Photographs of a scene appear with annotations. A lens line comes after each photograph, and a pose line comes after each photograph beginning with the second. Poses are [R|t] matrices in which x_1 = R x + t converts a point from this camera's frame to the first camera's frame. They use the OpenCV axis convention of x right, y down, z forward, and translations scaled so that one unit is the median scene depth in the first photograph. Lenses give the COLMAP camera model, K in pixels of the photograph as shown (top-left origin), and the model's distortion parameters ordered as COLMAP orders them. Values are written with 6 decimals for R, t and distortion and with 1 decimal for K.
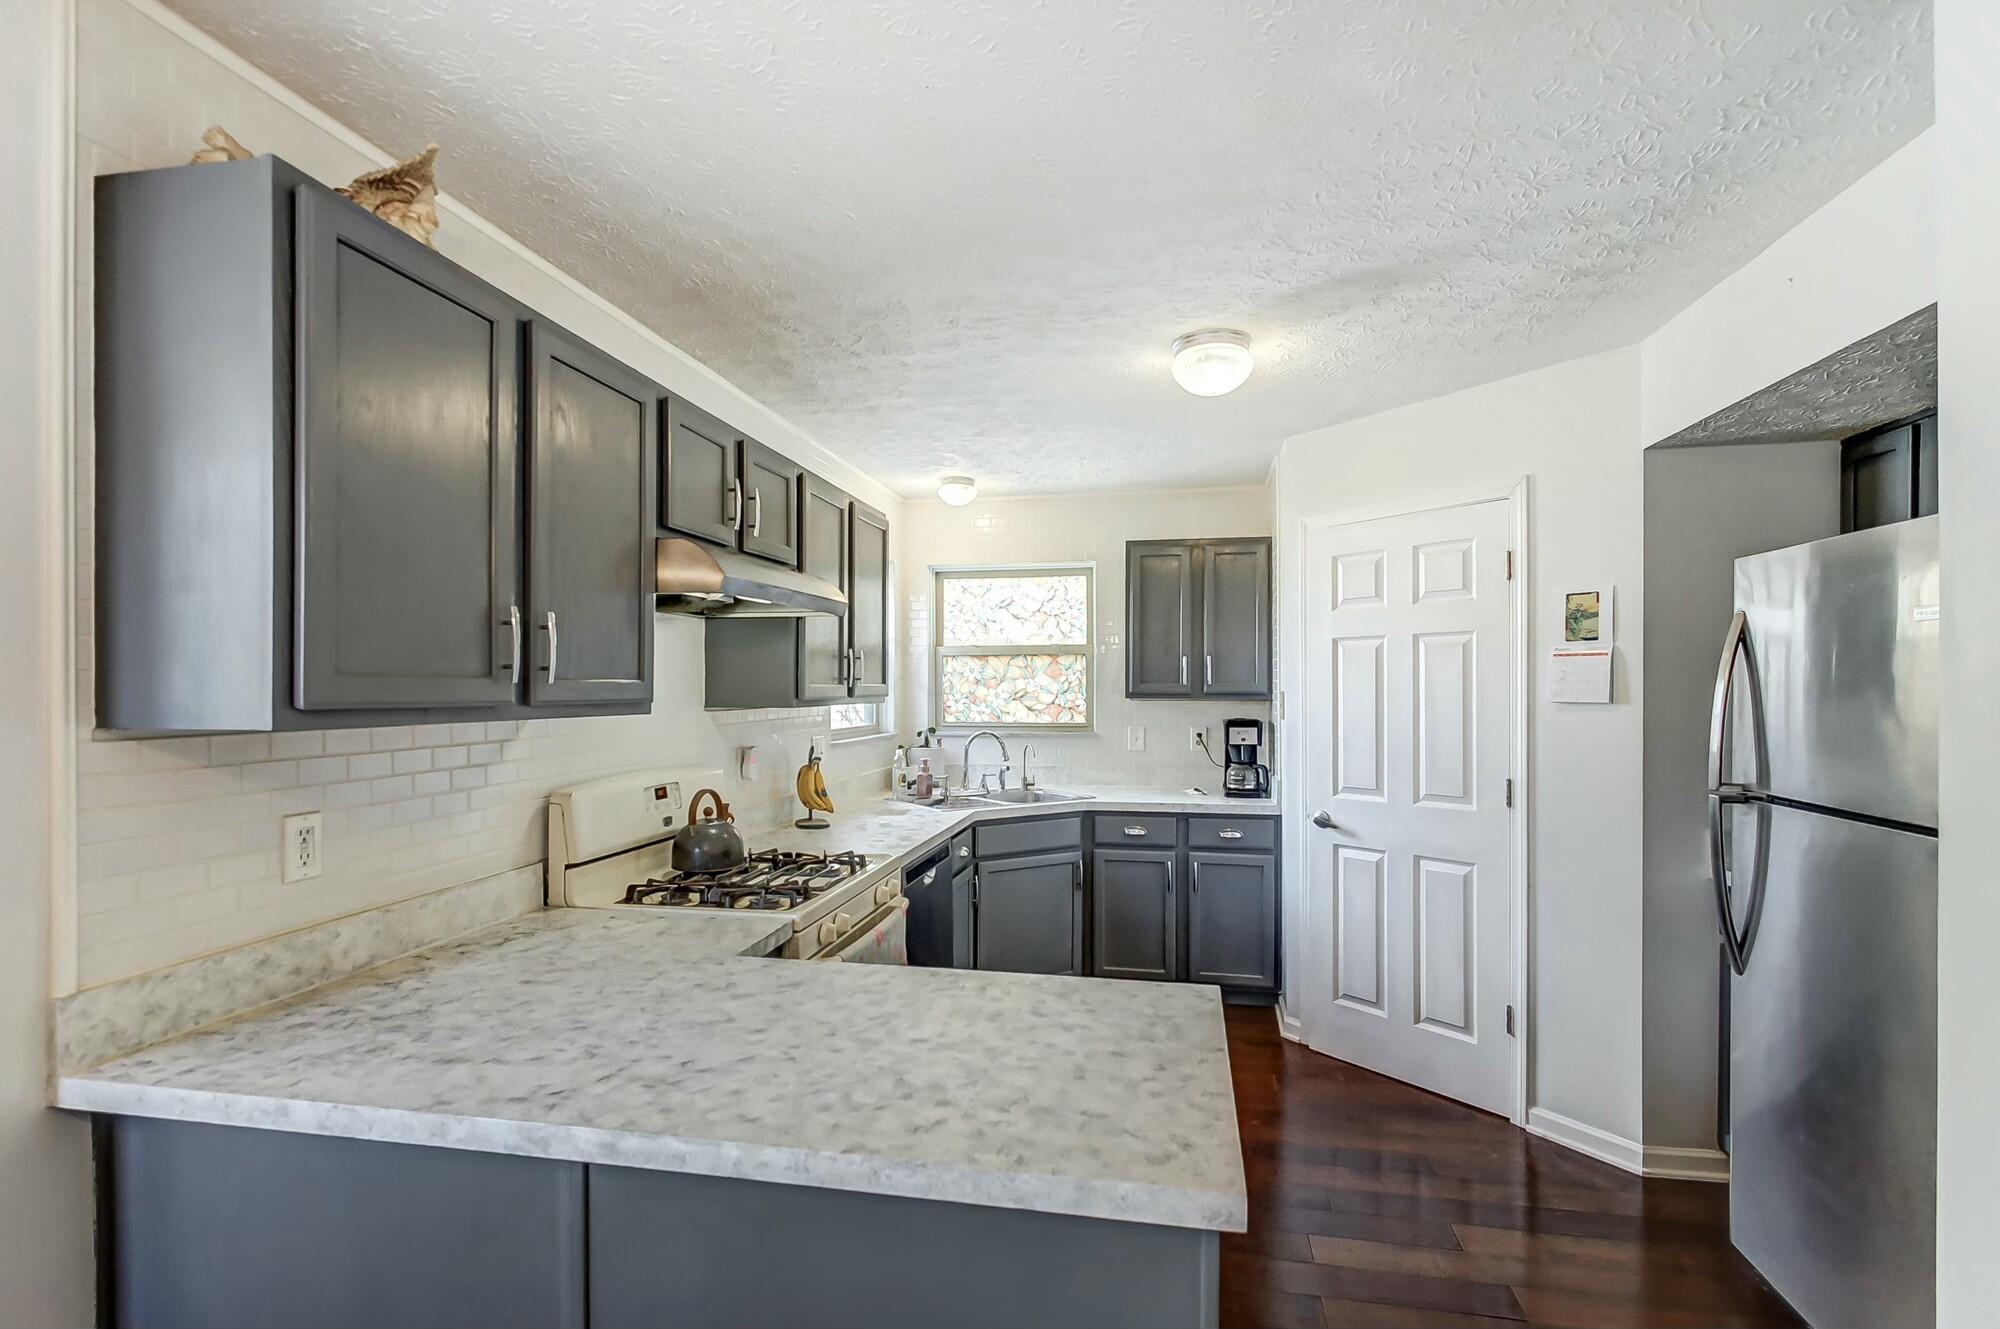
lens RADIAL K [[924.4, 0, 1003.0], [0, 924.4, 684.2], [0, 0, 1]] dist [0.005403, 0.000369]
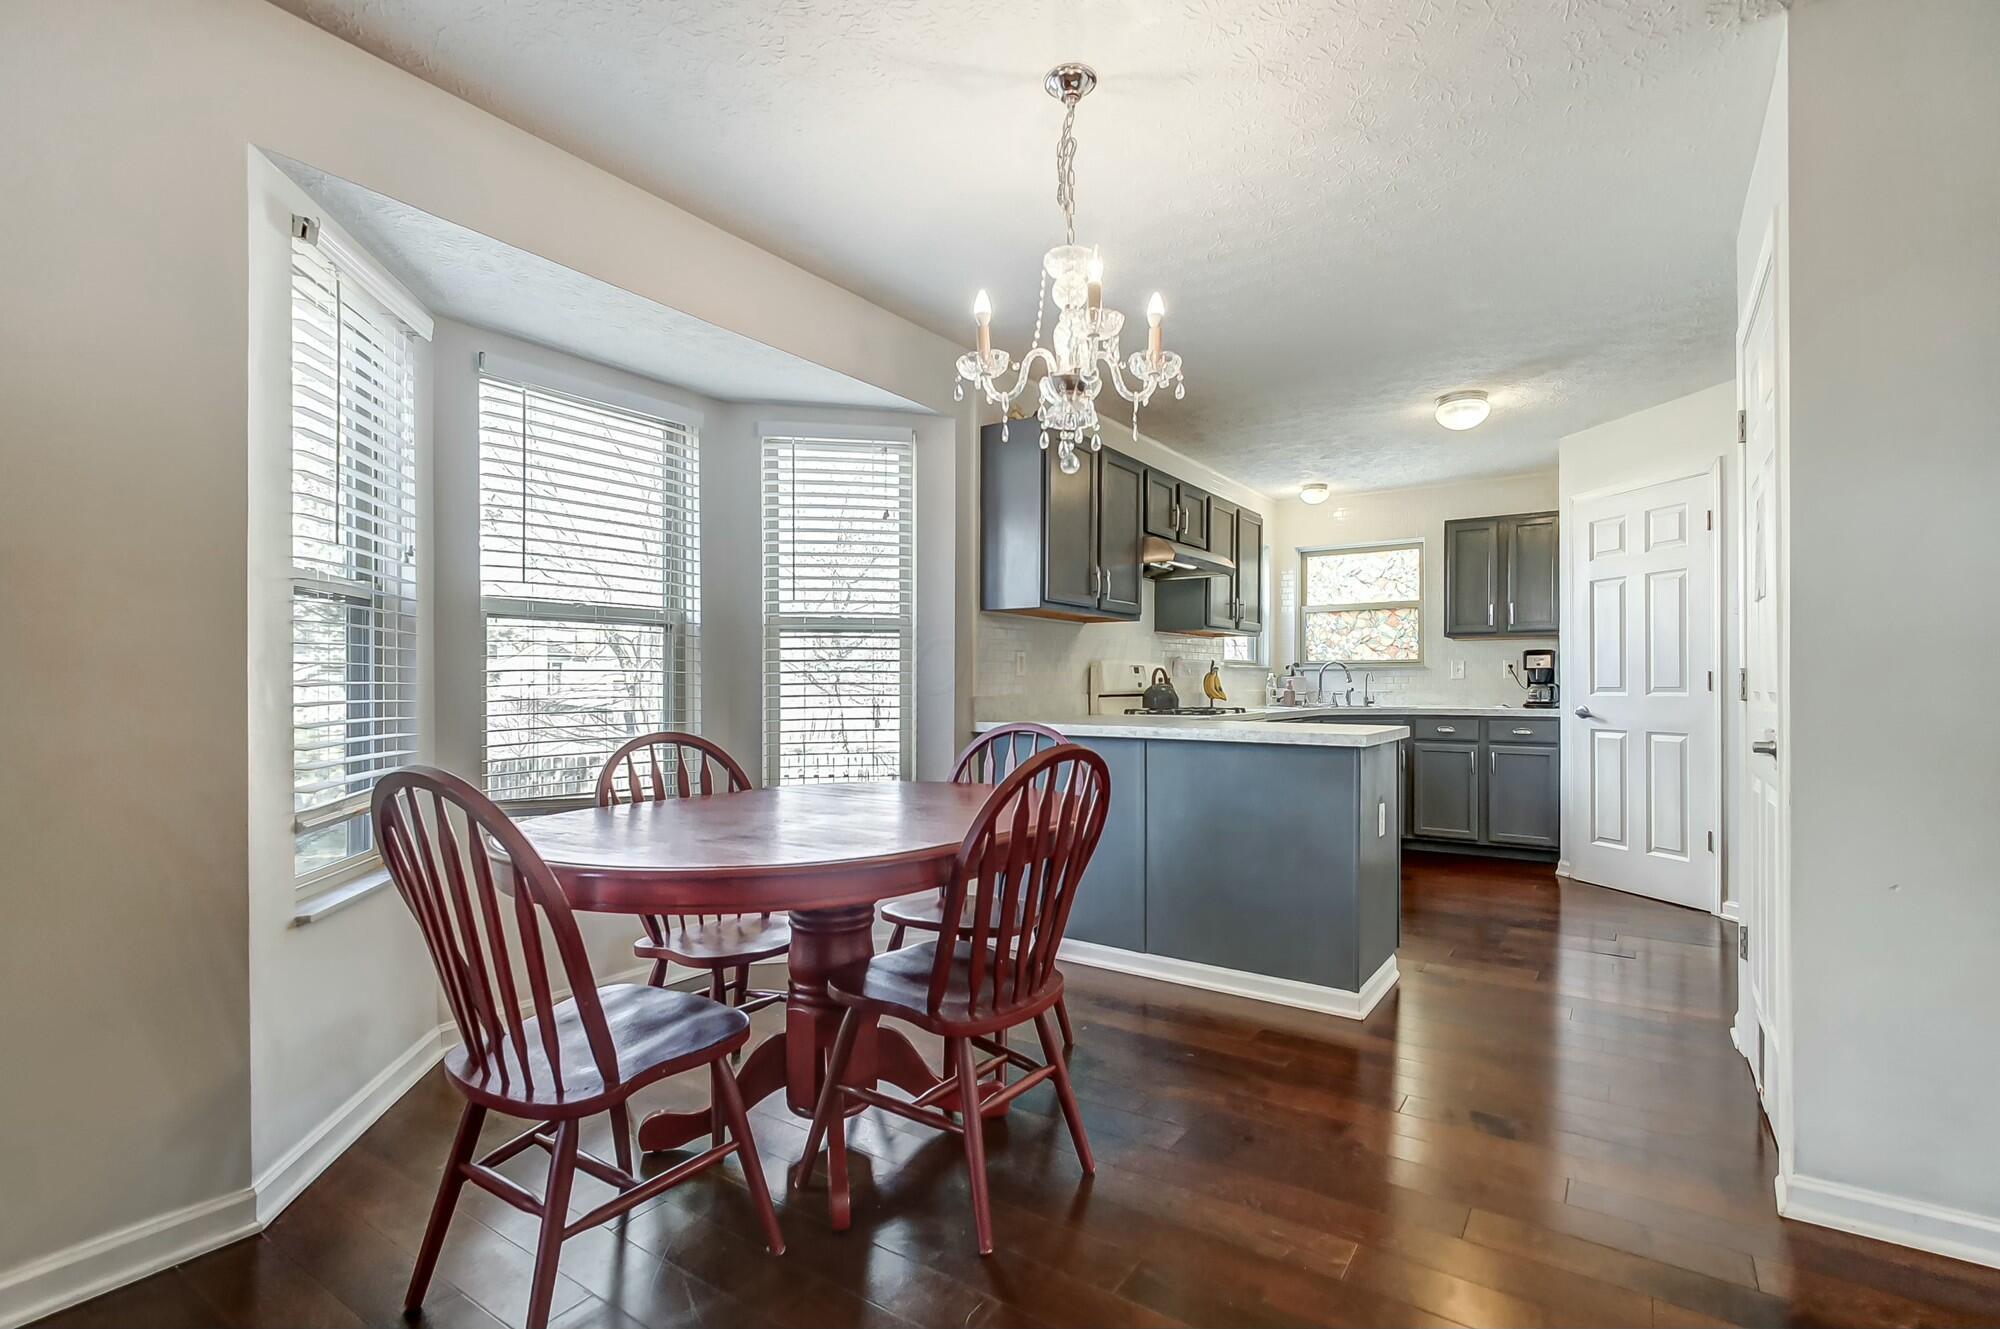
lens RADIAL K [[924.4, 0, 1003.0], [0, 924.4, 684.2], [0, 0, 1]] dist [0.005403, 0.000369]
pose [[0.915043, 0.003058, -0.403346, 0.097959], [-0.002000, 0.999993, 0.003045, 0.091220], [0.403352, -0.001979, 0.915043, -0.560597]]
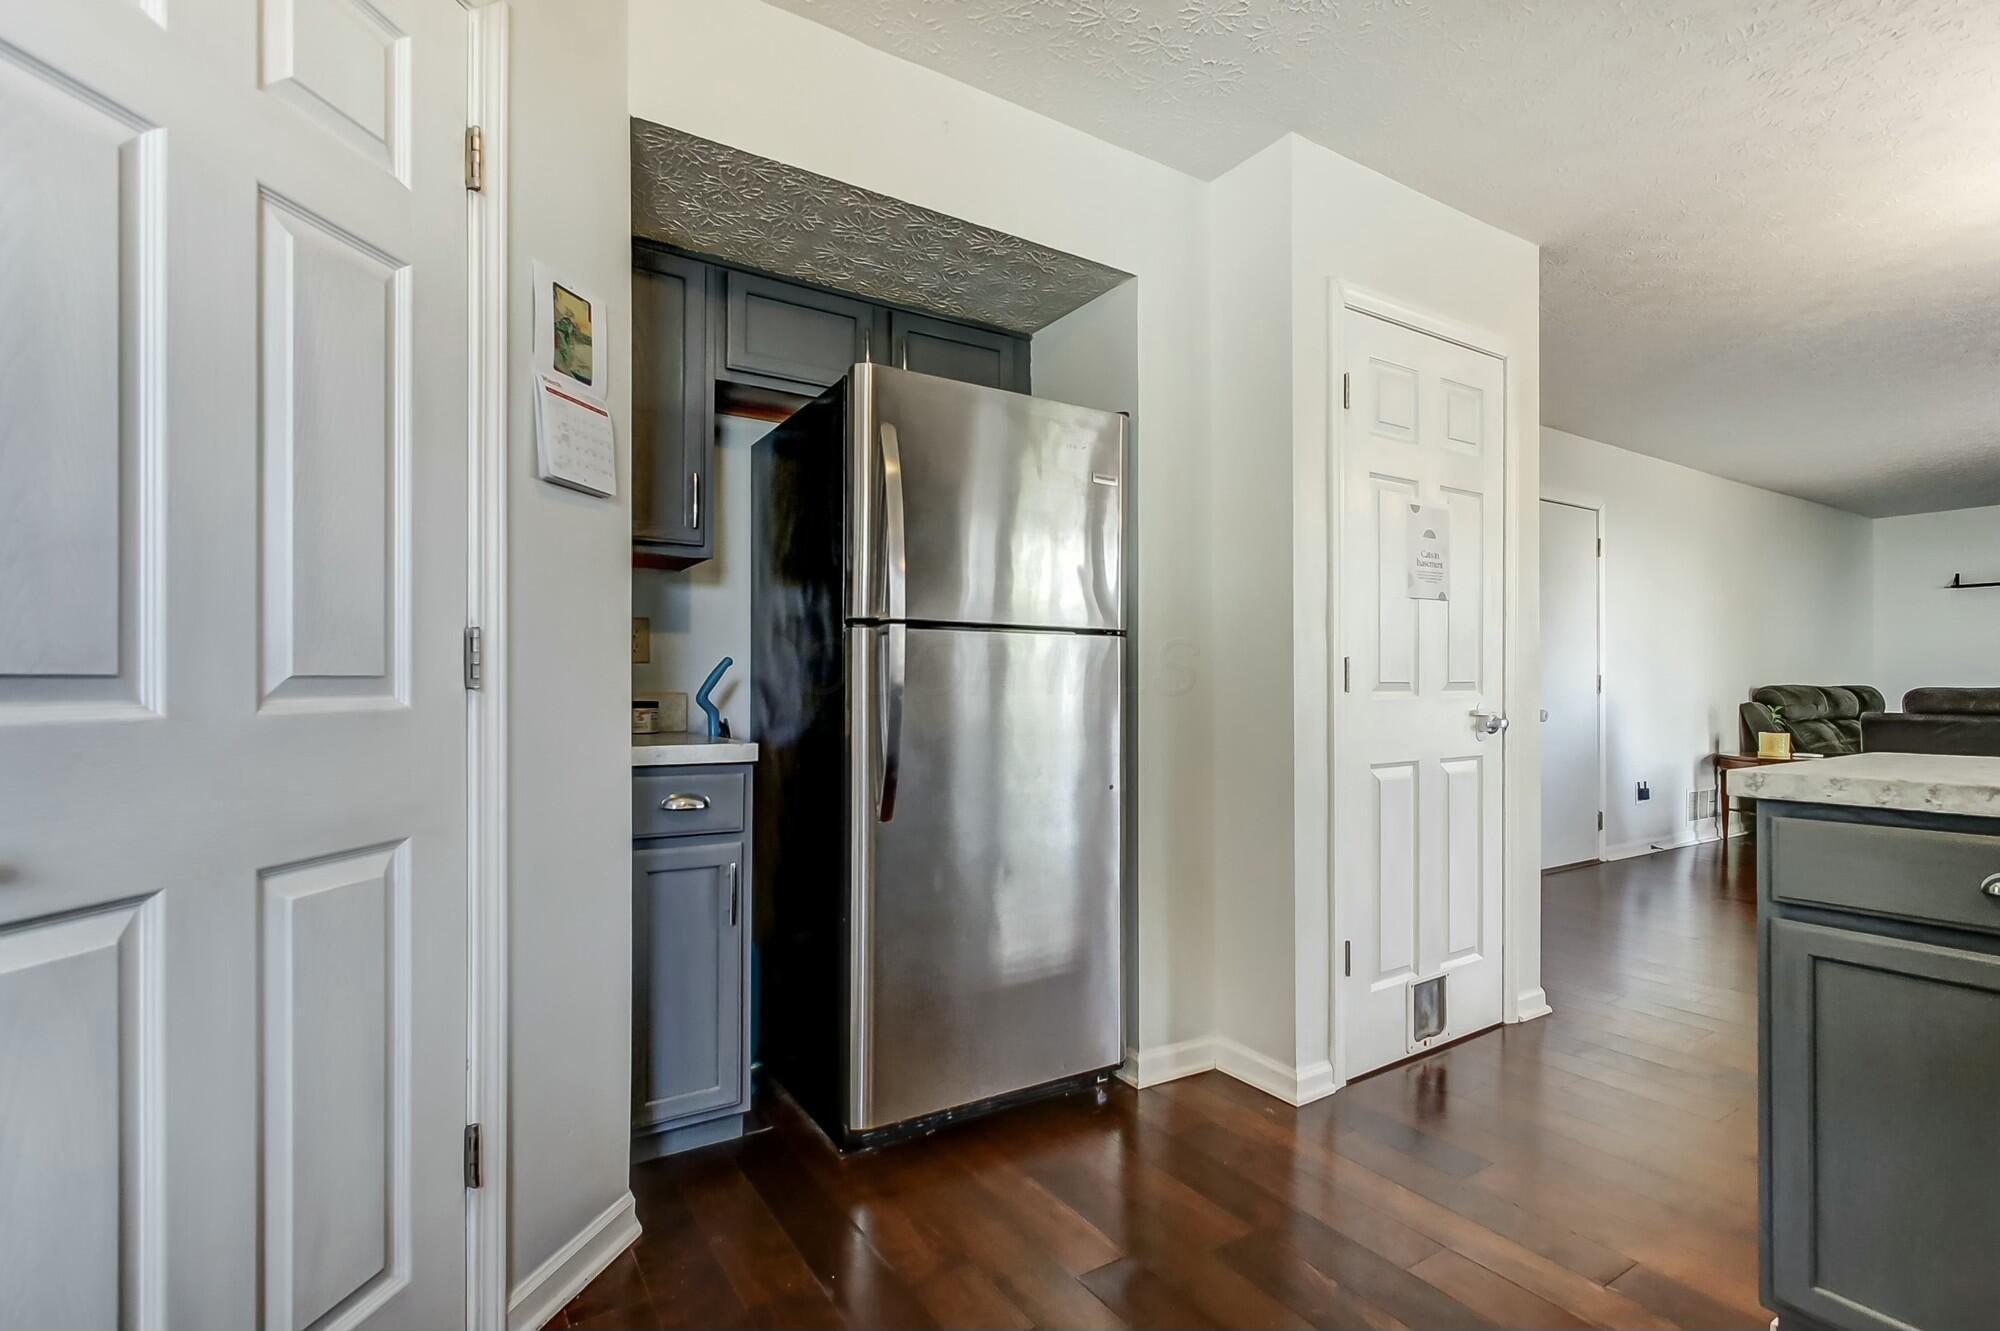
lens RADIAL K [[924.4, 0, 1003.0], [0, 924.4, 685.2], [0, 0, 1]] dist [0.005403, 0.000369]
pose [[-0.694458, -0.000010, 0.719533, 0.026873], [0.001019, 0.999999, 0.000997, 0.099462], [-0.719533, 0.001426, -0.694457, 0.855094]]
